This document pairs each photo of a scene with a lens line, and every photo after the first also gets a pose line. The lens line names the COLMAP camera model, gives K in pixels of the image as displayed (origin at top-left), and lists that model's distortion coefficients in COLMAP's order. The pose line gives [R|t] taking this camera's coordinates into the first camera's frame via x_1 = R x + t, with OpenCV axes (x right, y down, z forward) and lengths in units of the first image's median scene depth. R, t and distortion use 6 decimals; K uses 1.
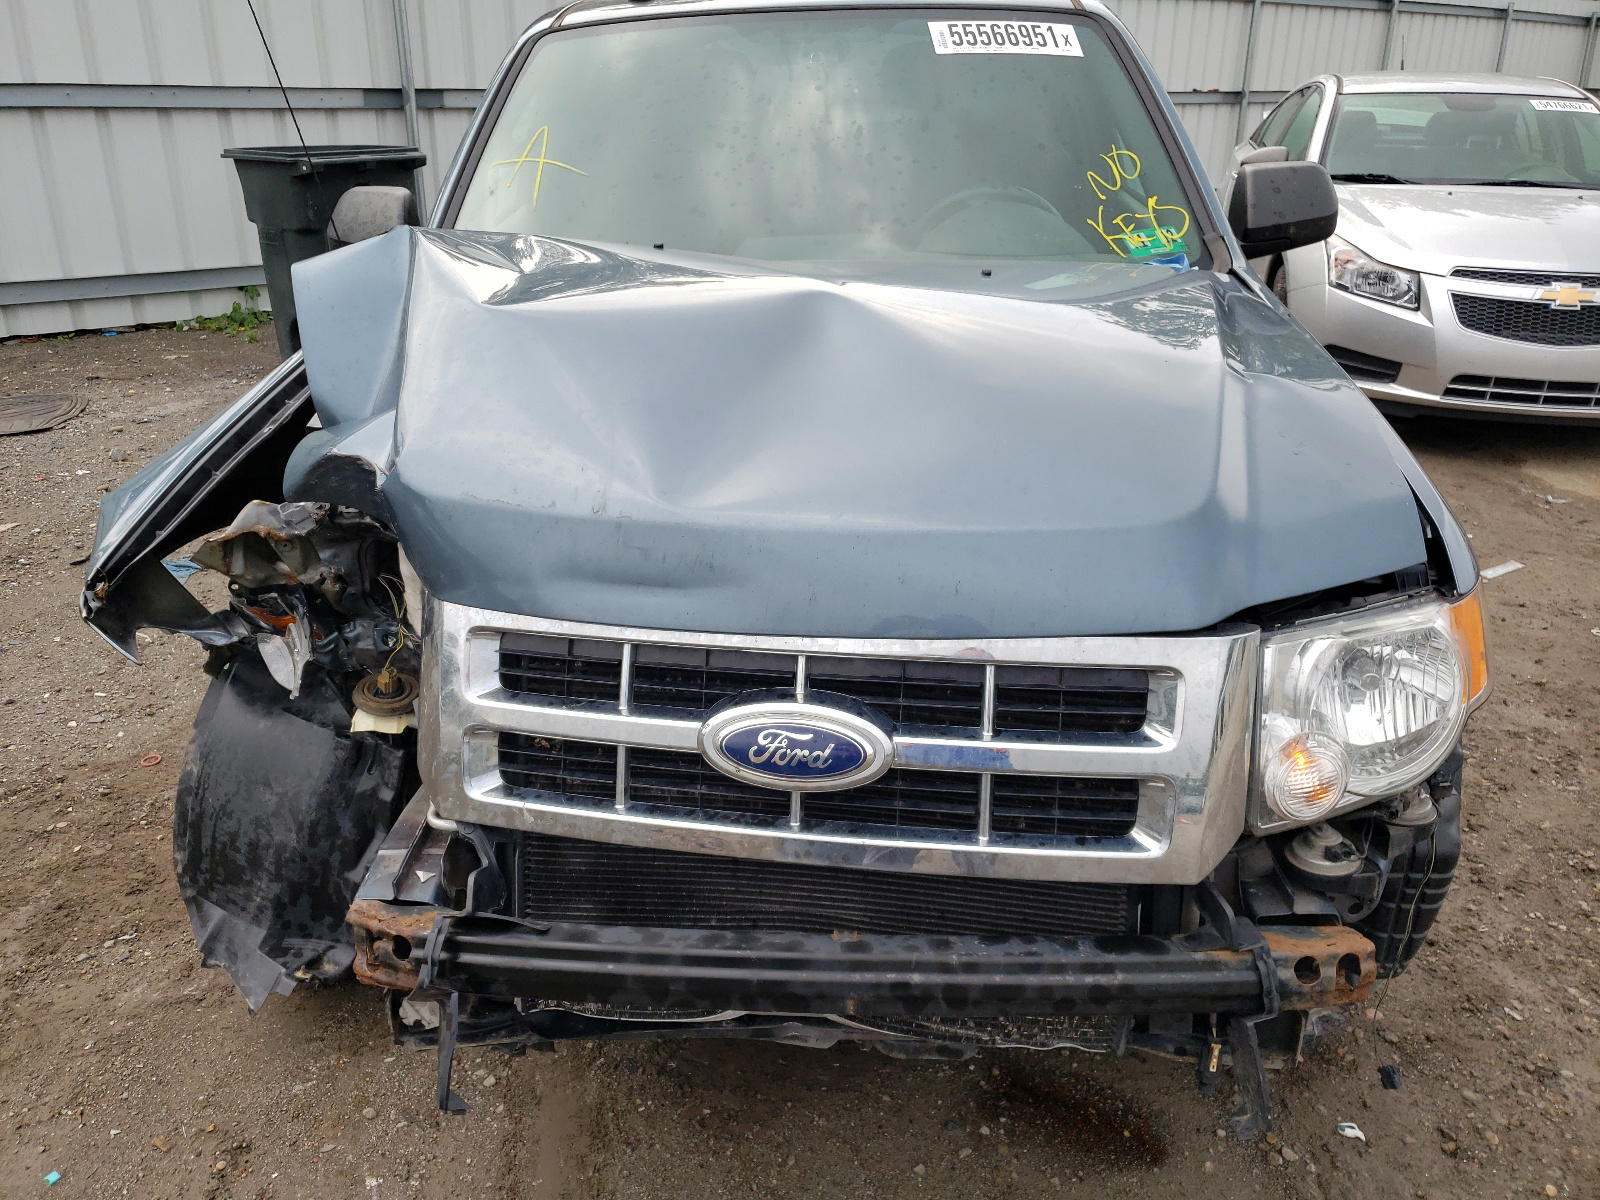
lens RADIAL K [[1219.7, 0, 803.1], [0, 1219.7, 603.2], [0, 0, 1]] dist [0.029366, 0.012076]
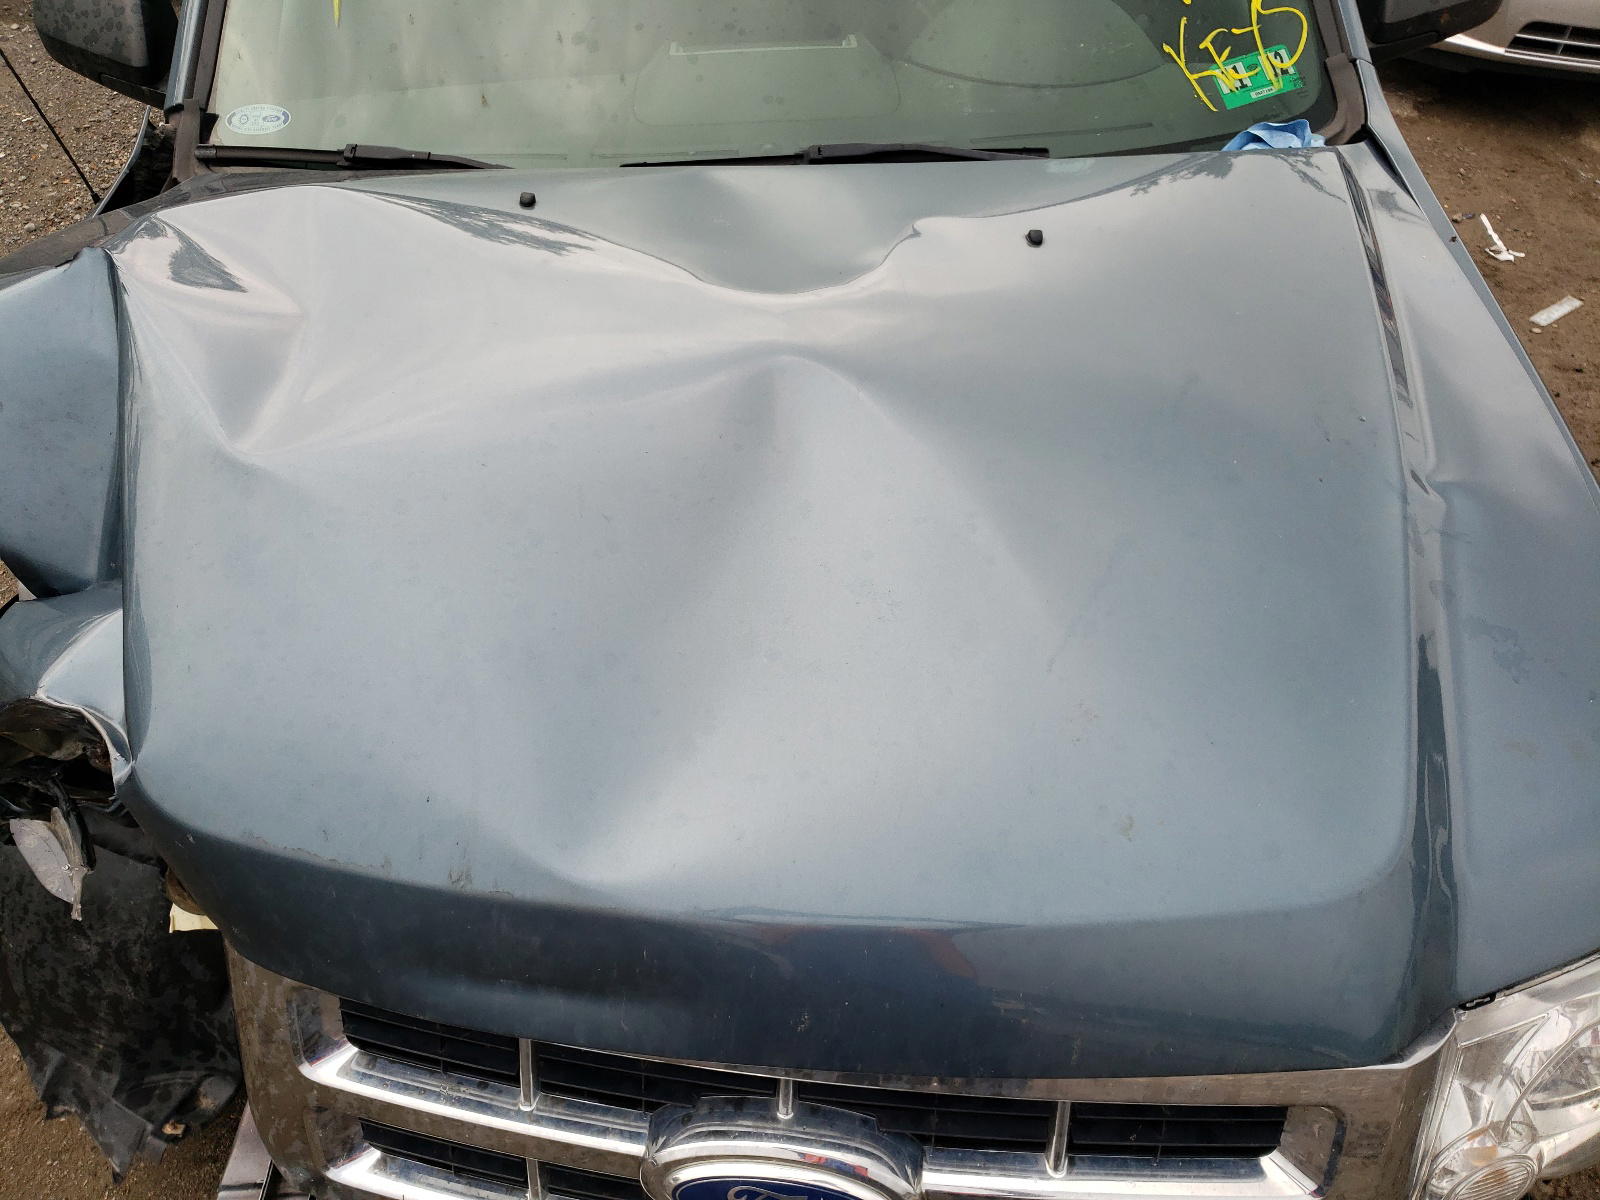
lens RADIAL K [[1219.7, 0, 799.8], [0, 1219.7, 595.7], [0, 0, 1]] dist [0.029366, 0.012076]
pose [[0.998669, -0.032757, 0.039833, -0.007805], [0.017522, 0.941947, 0.335303, -0.303218], [-0.048504, -0.334159, 0.941268, 0.312049]]
